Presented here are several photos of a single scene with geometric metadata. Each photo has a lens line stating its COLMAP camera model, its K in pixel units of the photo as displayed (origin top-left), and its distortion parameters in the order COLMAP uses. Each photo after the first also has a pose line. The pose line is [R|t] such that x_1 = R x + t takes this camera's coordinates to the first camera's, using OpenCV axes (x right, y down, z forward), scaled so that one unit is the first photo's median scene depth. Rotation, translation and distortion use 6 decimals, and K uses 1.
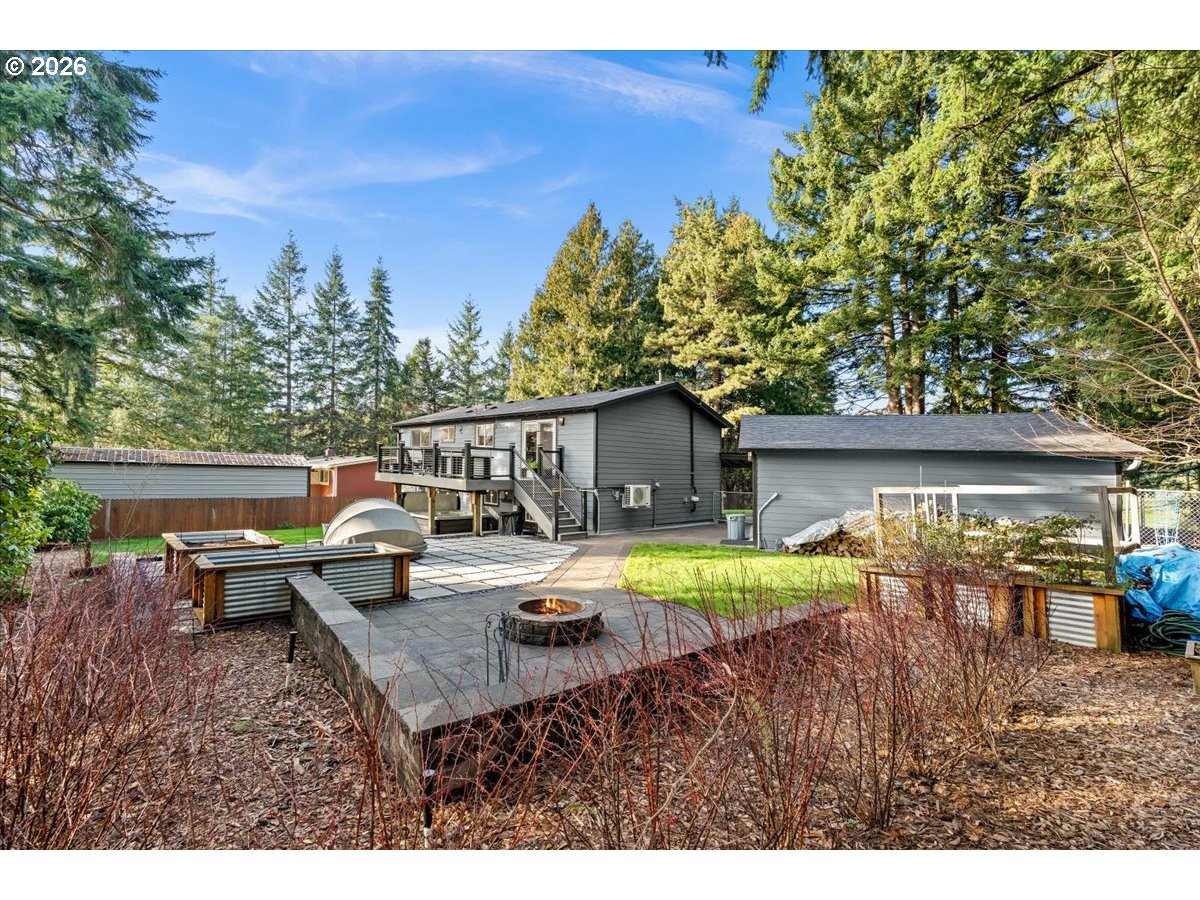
lens RADIAL K [[554.6, 0, 617.6], [0, 554.6, 495.3], [0, 0, 1]] dist [0.000261, 0.000982]
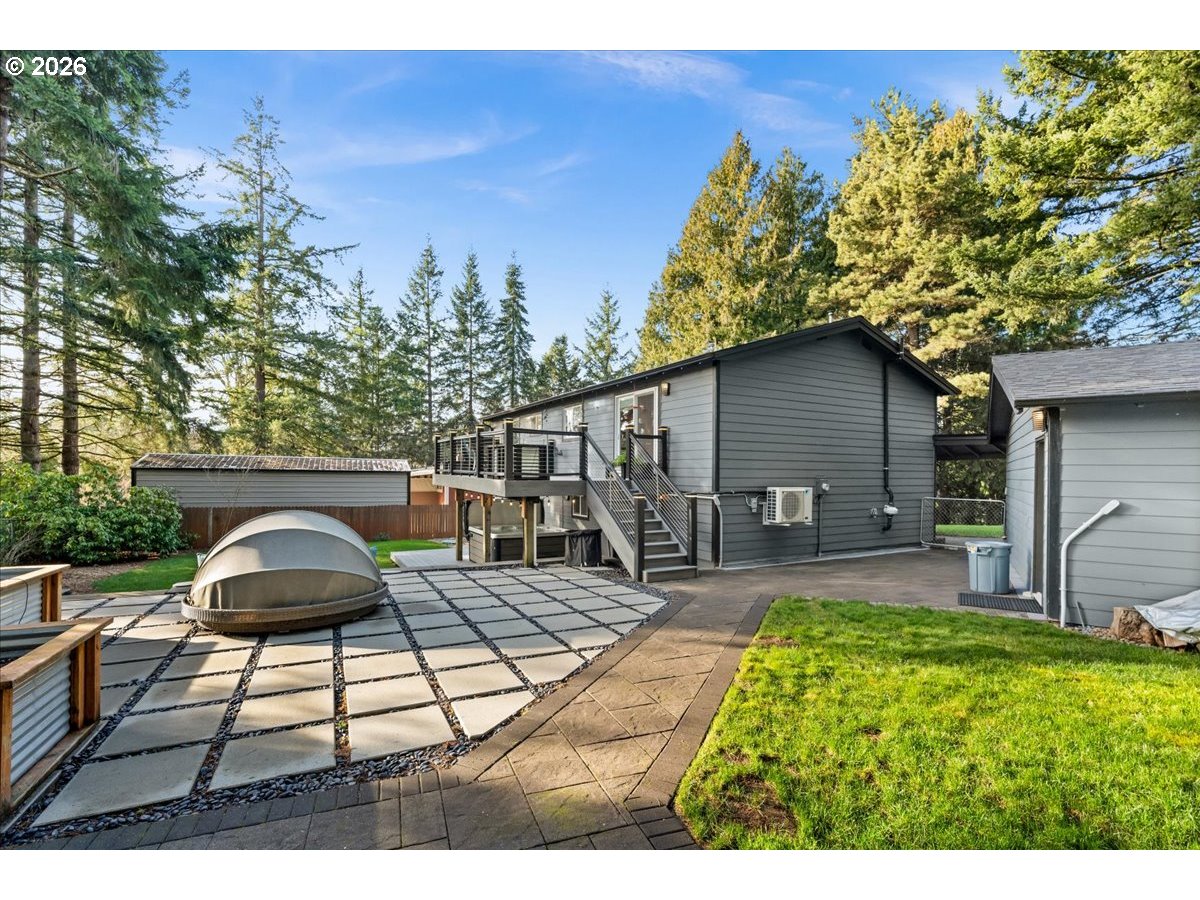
lens RADIAL K [[554.6, 0, 609.1], [0, 554.6, 503.9], [0, 0, 1]] dist [0.000261, 0.000982]
pose [[0.953671, 0.000512, -0.300852, 0.016650], [0.000287, 0.999997, 0.002613, -0.001242], [0.300853, -0.002578, 0.953667, 0.205629]]
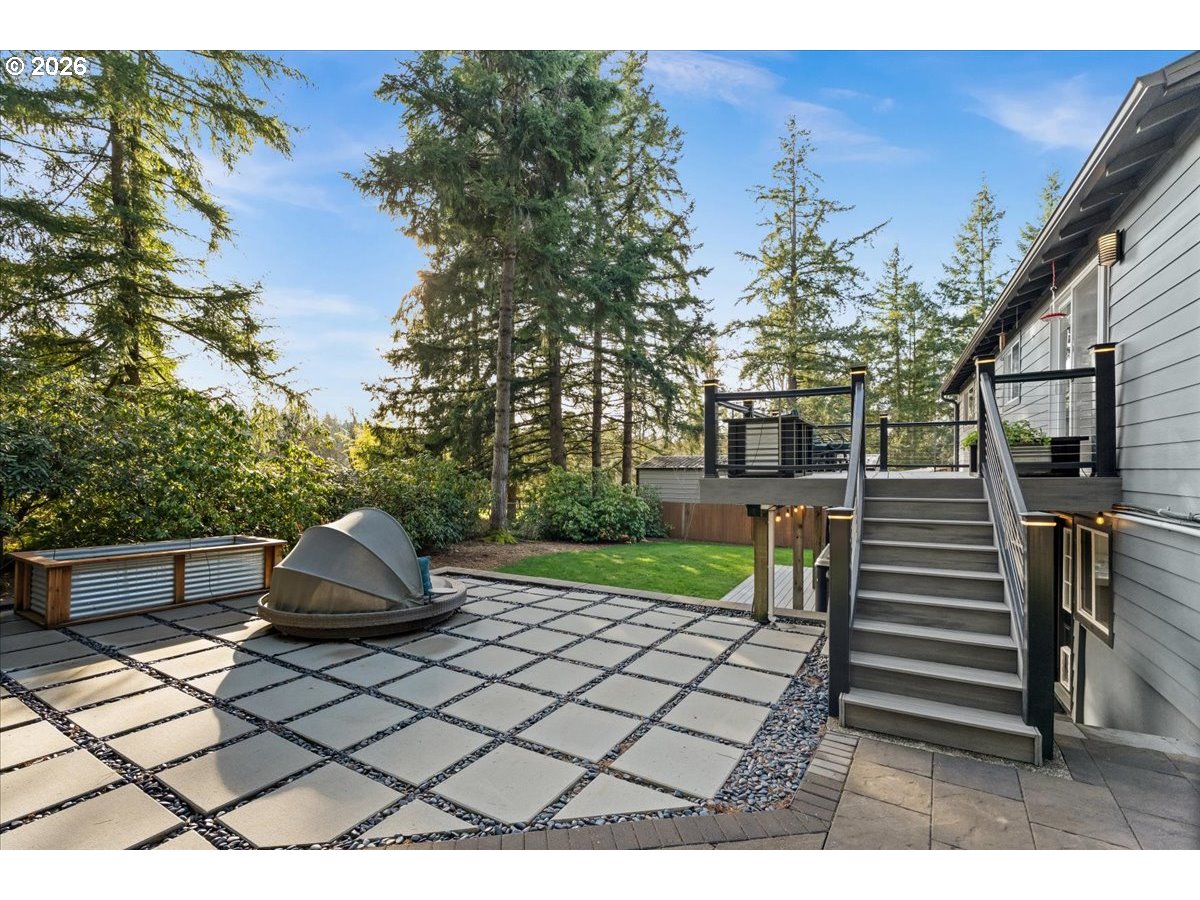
lens RADIAL K [[554.6, 0, 581.6], [0, 554.6, 483.5], [0, 0, 1]] dist [0.000261, 0.000982]
pose [[0.243903, -0.001529, -0.969798, 0.043563], [-0.041059, 0.999086, -0.011902, -0.006155], [0.968930, 0.042722, 0.243617, 0.362452]]
